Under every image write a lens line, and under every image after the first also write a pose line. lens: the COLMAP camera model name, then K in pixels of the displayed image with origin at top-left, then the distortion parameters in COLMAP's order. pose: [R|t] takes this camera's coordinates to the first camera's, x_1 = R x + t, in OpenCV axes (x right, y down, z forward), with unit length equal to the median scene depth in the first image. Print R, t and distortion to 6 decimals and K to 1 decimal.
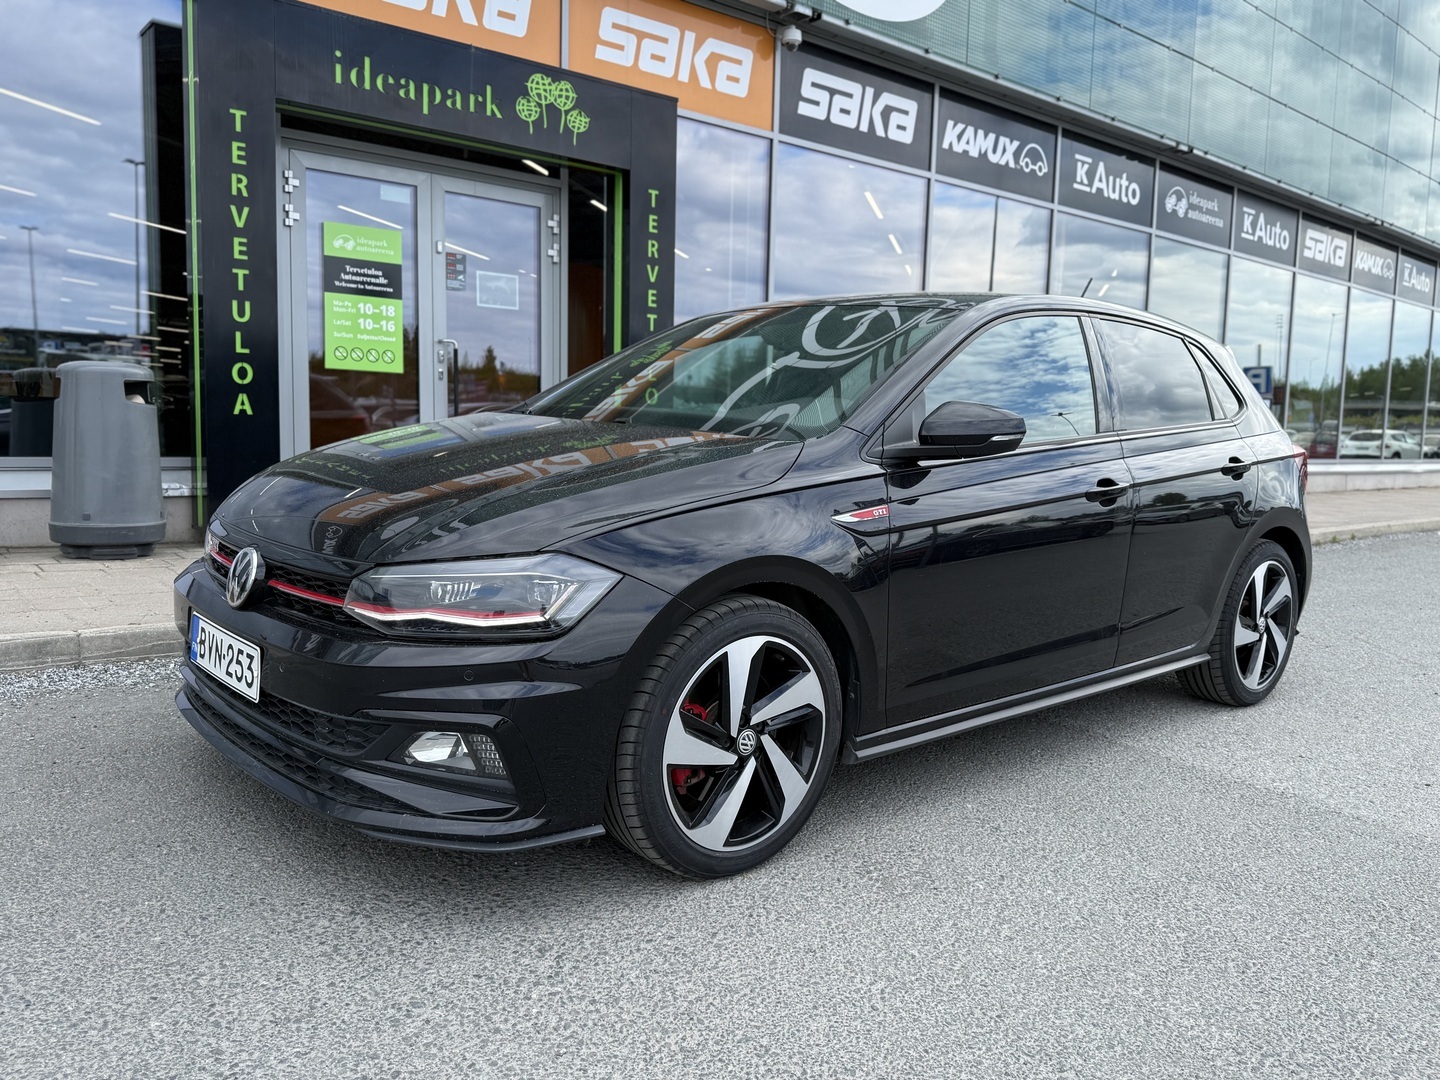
lens RADIAL K [[1146.2, 0, 720.0], [0, 1146.2, 540.0], [0, 0, 1]] dist [-0.002965, -0.001466]
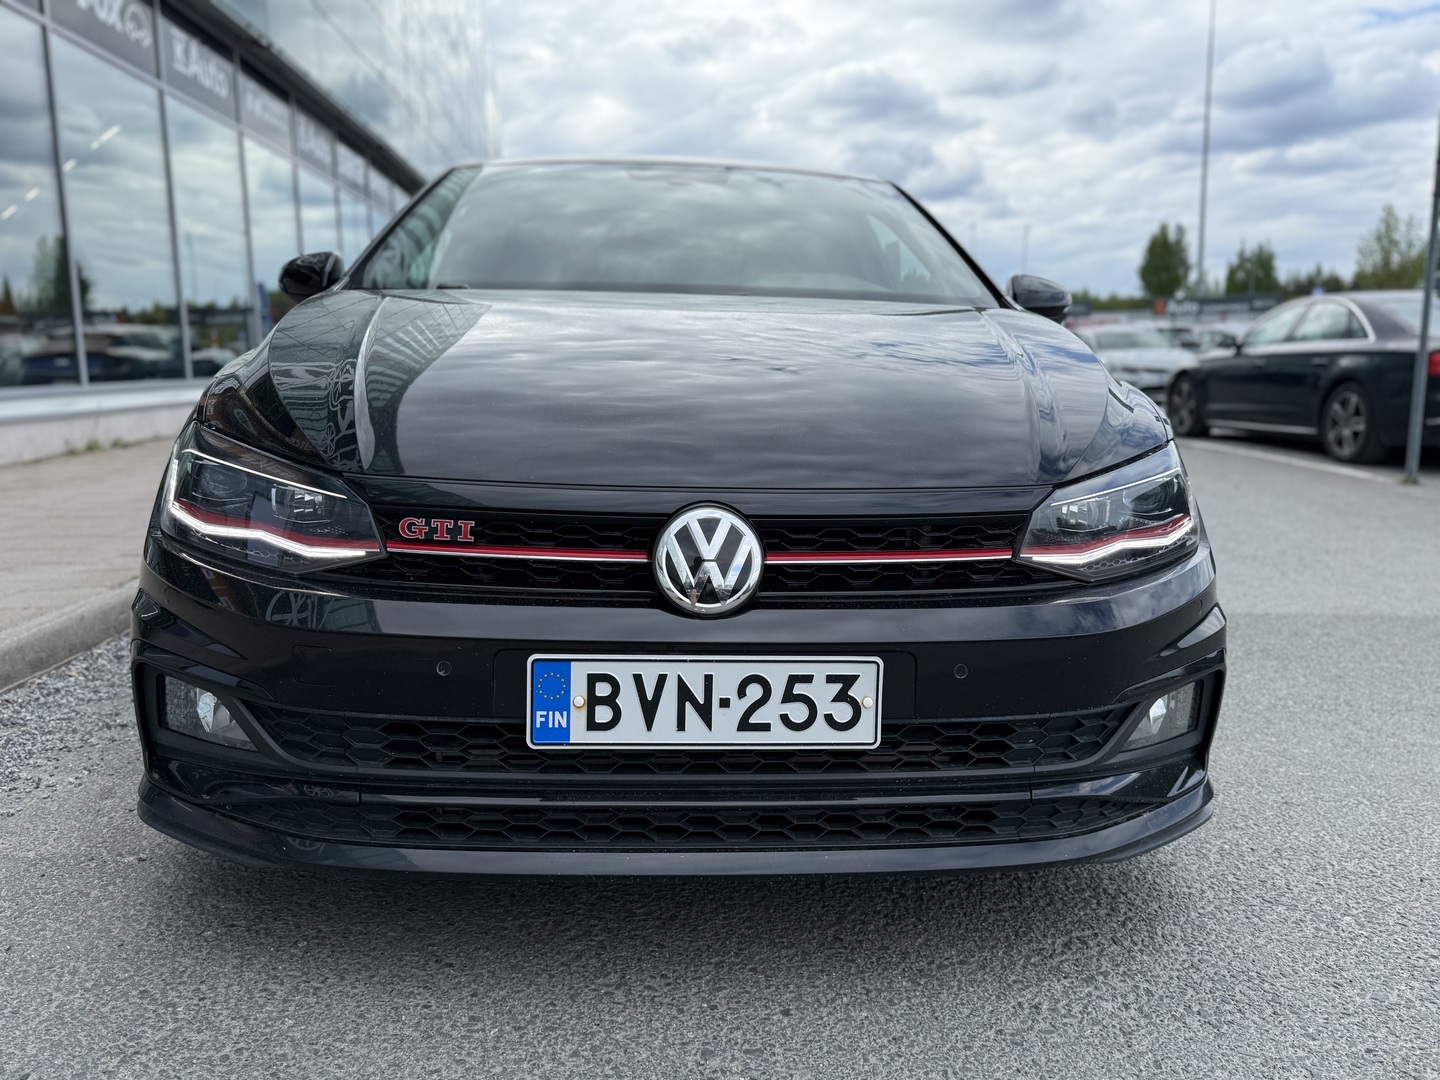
lens RADIAL K [[1128.6, 0, 720.0], [0, 1128.6, 540.0], [0, 0, 1]] dist [-0.006043, -0.005400]
pose [[0.594523, -0.161878, 0.787615, -0.849879], [0.106064, 0.986754, 0.122746, -0.042671], [-0.797052, 0.010563, 0.603818, 0.672967]]
